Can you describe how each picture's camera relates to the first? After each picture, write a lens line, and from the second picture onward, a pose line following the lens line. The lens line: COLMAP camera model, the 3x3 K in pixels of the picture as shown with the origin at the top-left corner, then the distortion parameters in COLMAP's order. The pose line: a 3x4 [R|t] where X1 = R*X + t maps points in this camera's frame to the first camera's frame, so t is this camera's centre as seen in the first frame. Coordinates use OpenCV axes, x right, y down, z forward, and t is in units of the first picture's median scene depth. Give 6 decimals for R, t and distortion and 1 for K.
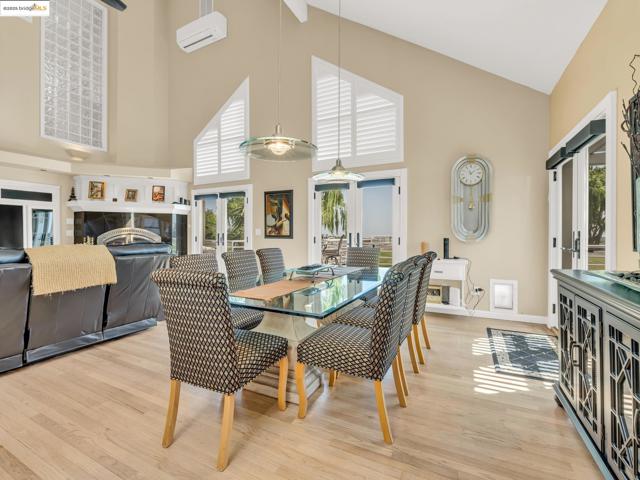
lens RADIAL K [[303.0, 0, 310.5], [0, 303.0, 234.0], [0, 0, 1]] dist [0.009530, -0.000324]
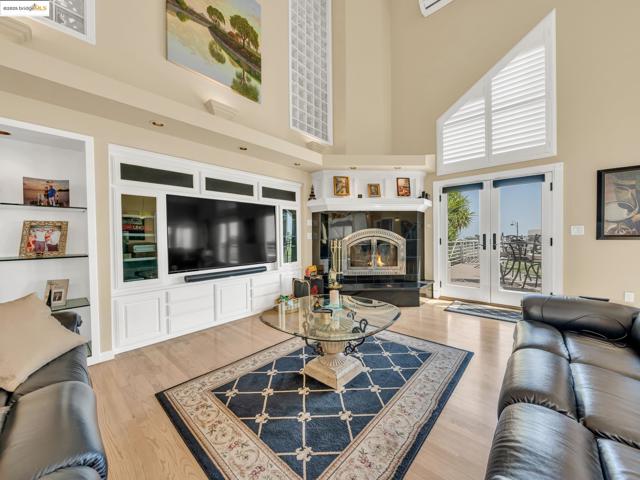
lens RADIAL K [[243.0, 0, 320.5], [0, 243.0, 240.6], [0, 0, 1]] dist [-0.010579, 0.000064]
pose [[0.967265, -0.009307, -0.253596, -0.598137], [0.013362, 0.999809, 0.014270, 0.000460], [0.253415, -0.017191, 0.967205, 0.325842]]
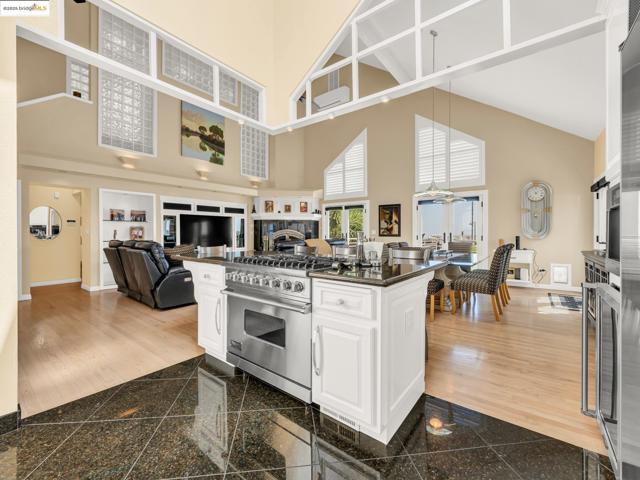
lens RADIAL K [[273.9, 0, 318.7], [0, 273.9, 233.5], [0, 0, 1]] dist [0.004714, -0.000132]
pose [[0.983780, -0.002012, -0.179367, -0.196063], [0.002025, 0.999998, -0.000109, -0.000852], [0.179367, -0.000256, 0.983782, -0.362741]]
